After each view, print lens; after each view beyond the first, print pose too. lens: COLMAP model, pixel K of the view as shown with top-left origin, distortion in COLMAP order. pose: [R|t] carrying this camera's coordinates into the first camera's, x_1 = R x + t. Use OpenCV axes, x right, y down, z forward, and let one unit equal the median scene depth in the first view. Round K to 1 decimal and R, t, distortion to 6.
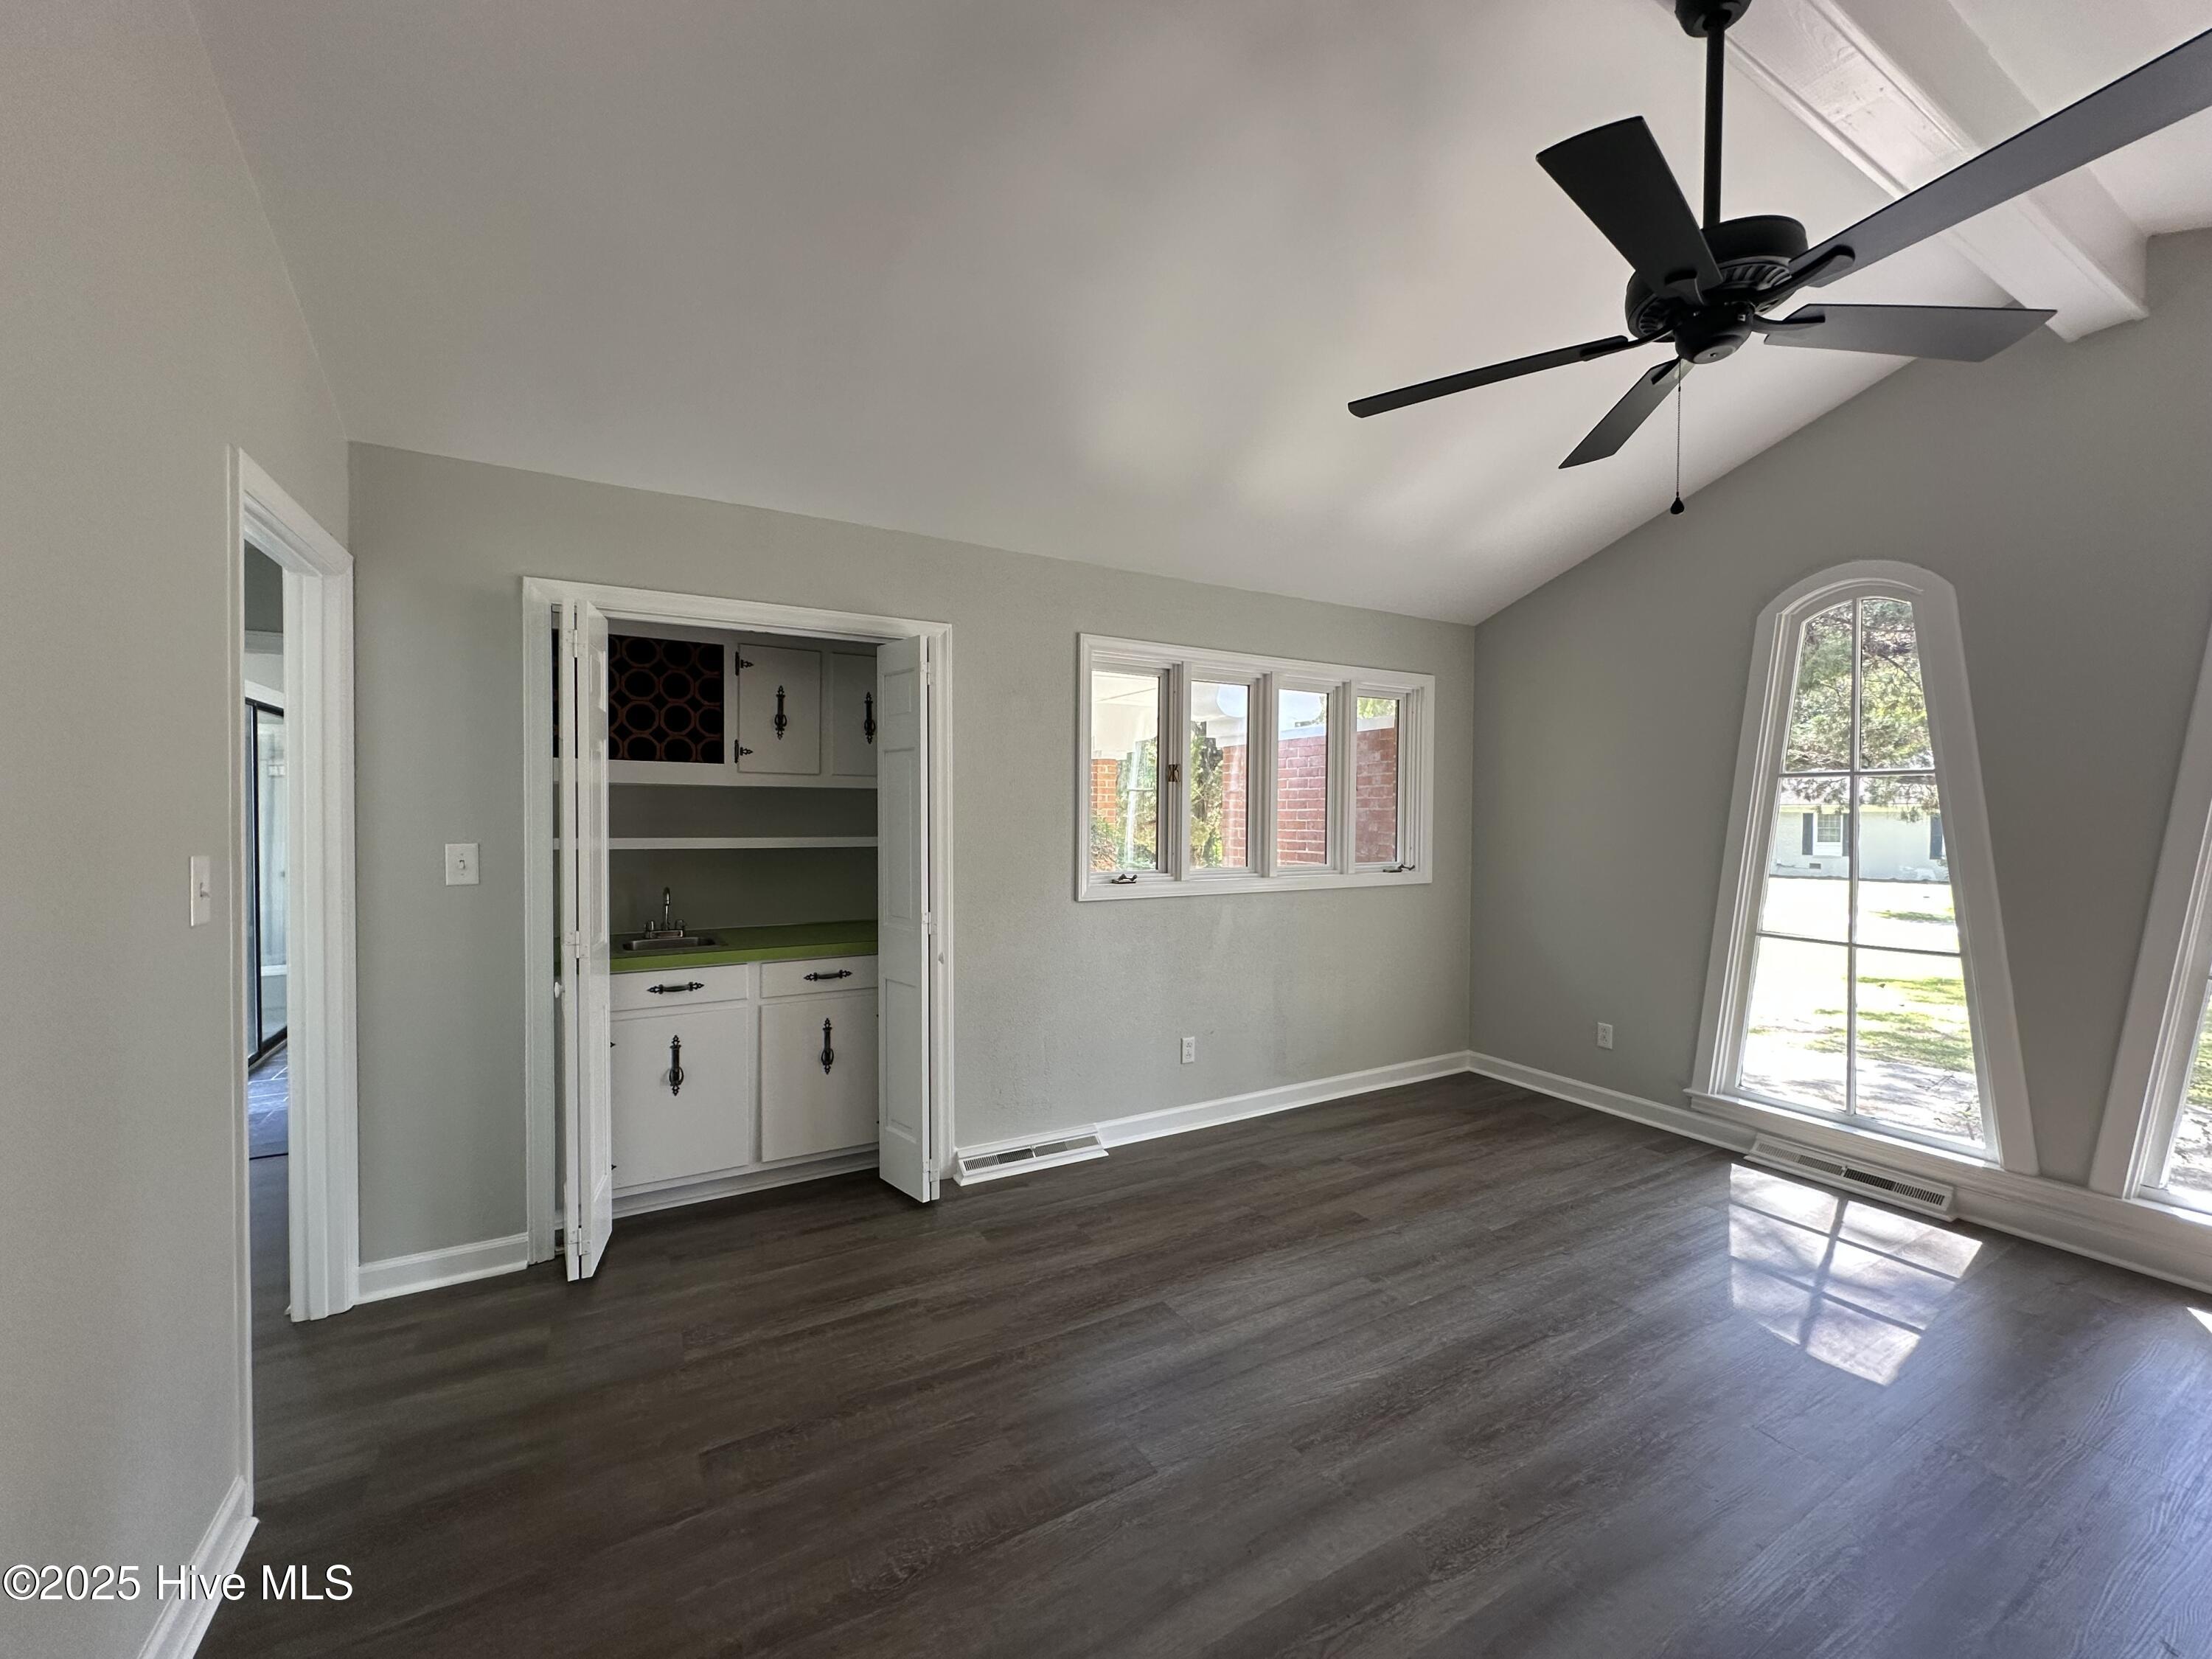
lens RADIAL K [[882.3, 0, 1099.8], [0, 882.3, 828.3], [0, 0, 1]] dist [-0.006950, 0.000021]
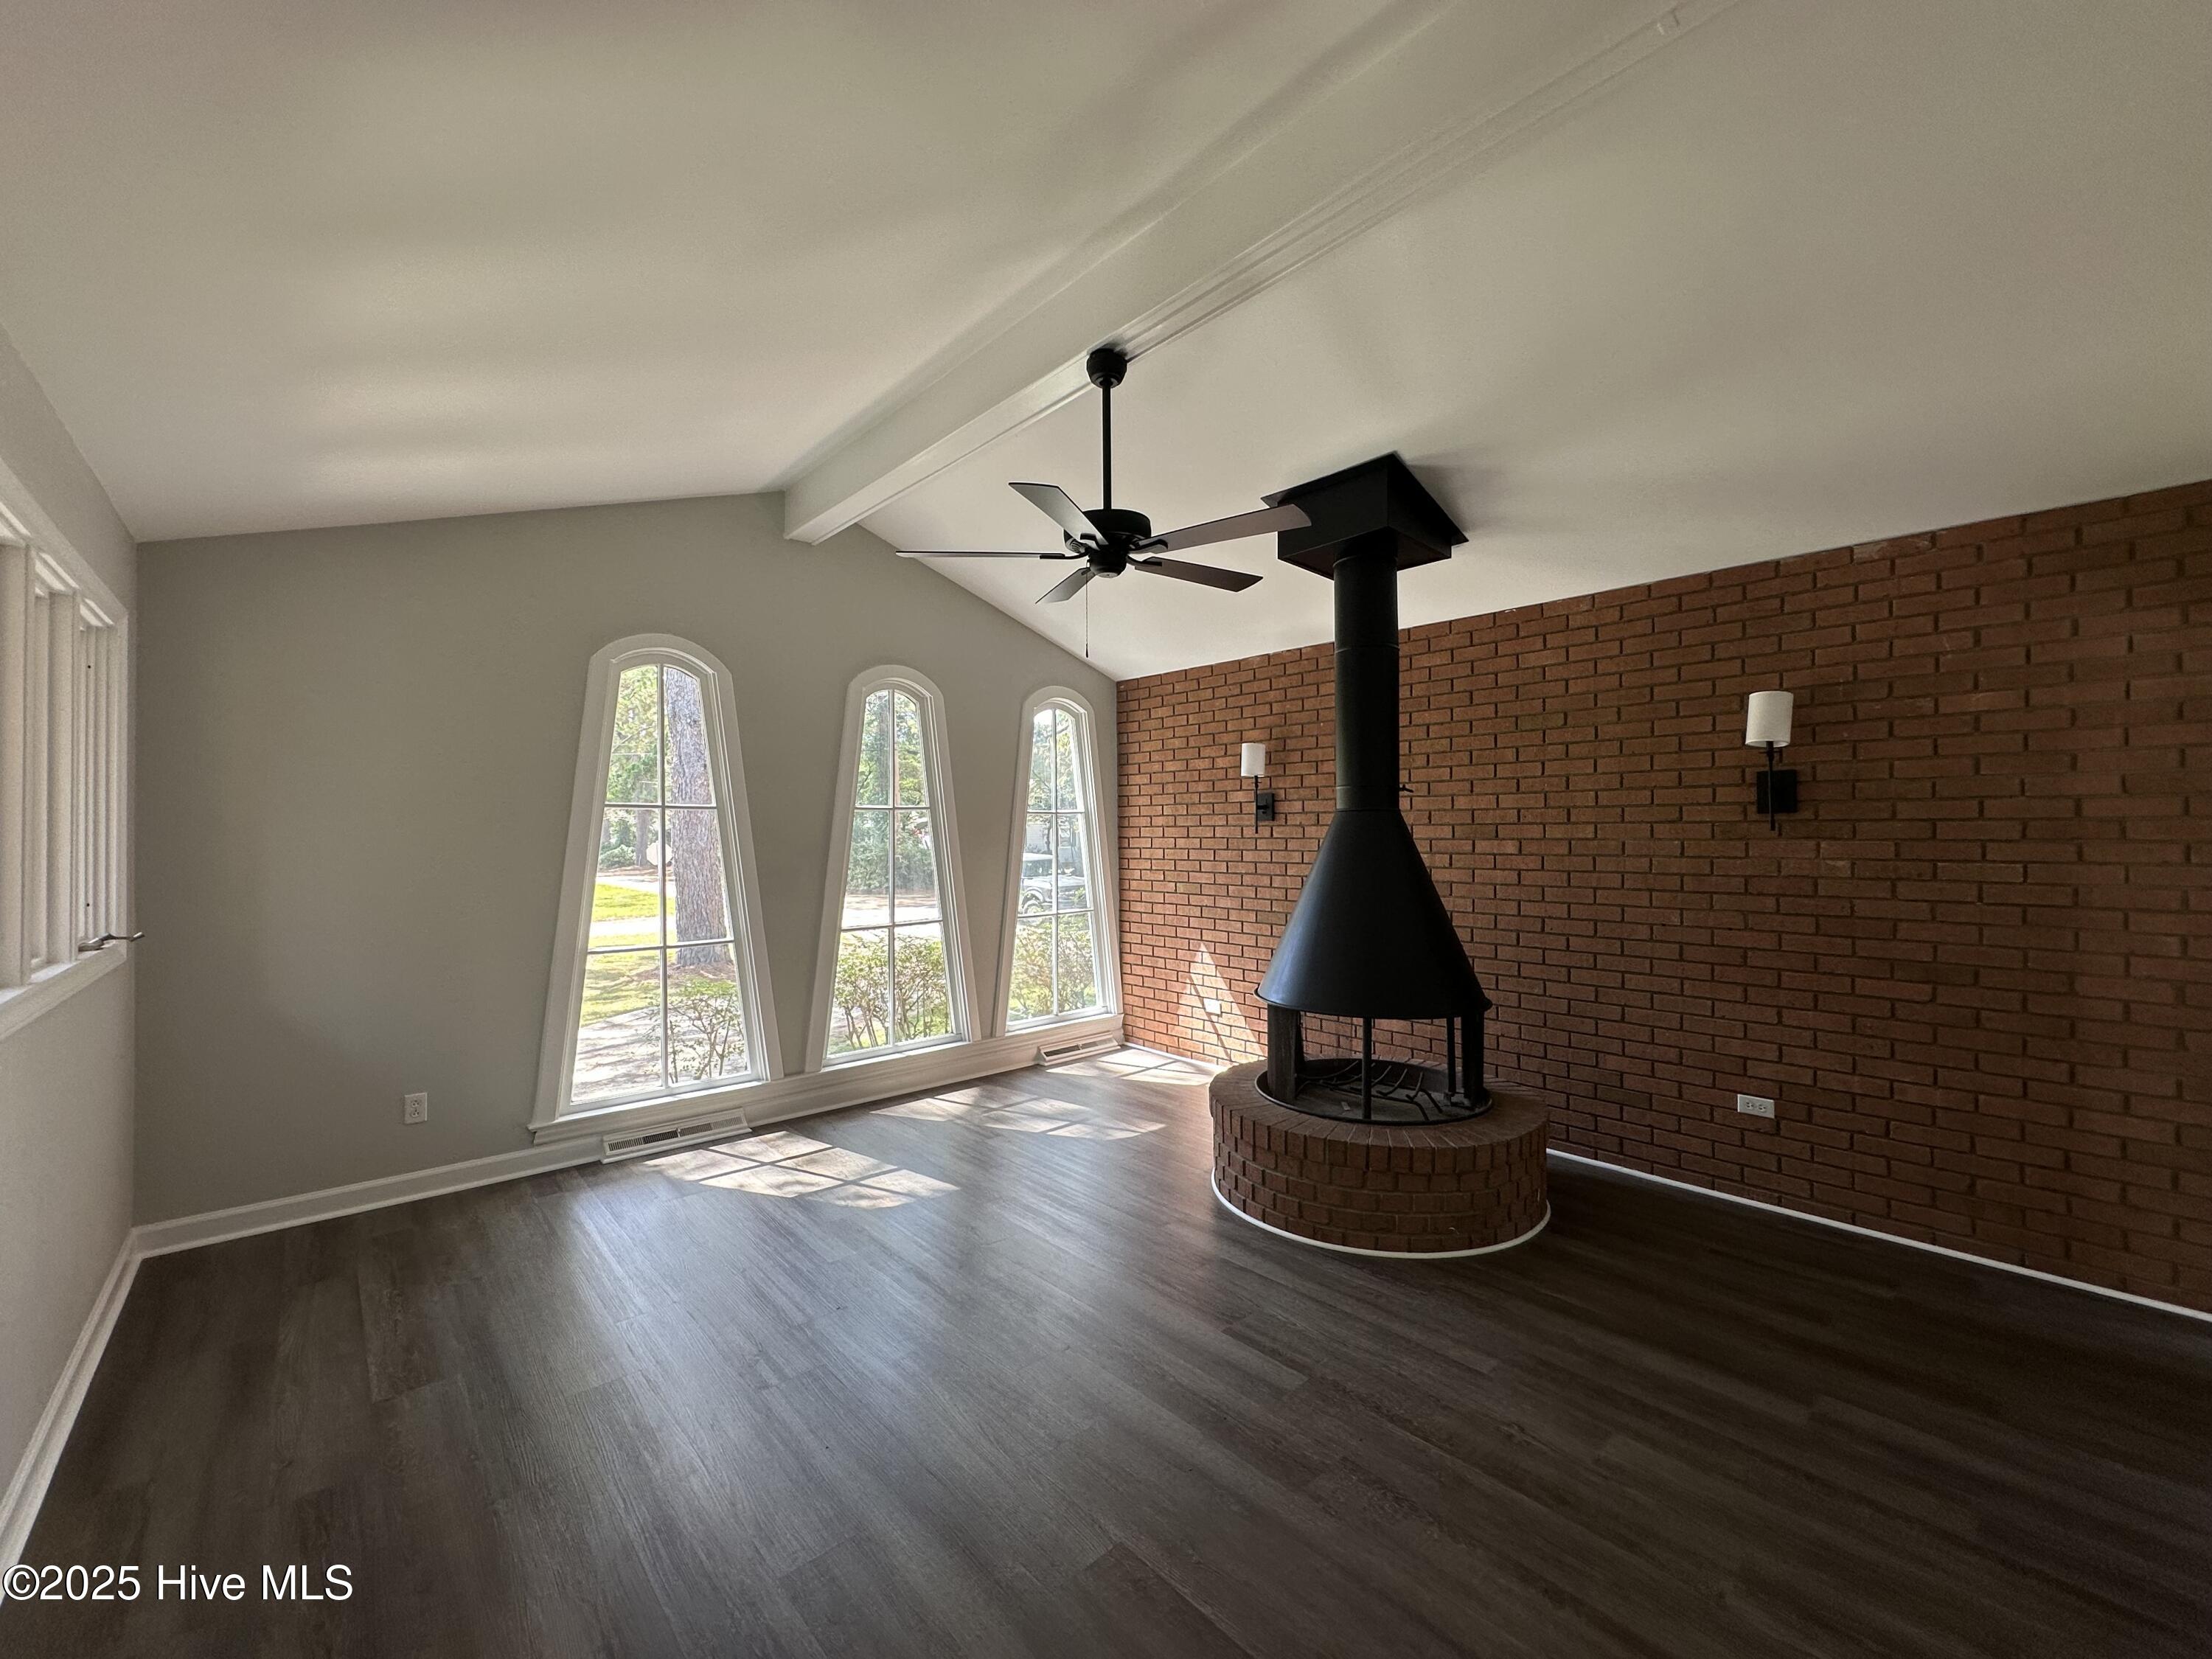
lens RADIAL K [[882.3, 0, 1099.8], [0, 882.3, 828.3], [0, 0, 1]] dist [-0.006950, 0.000021]
pose [[-0.167466, -0.011779, 0.985807, -0.432609], [0.024417, 0.999572, 0.016092, -0.038376], [-0.985575, 0.026765, -0.167107, 0.572106]]
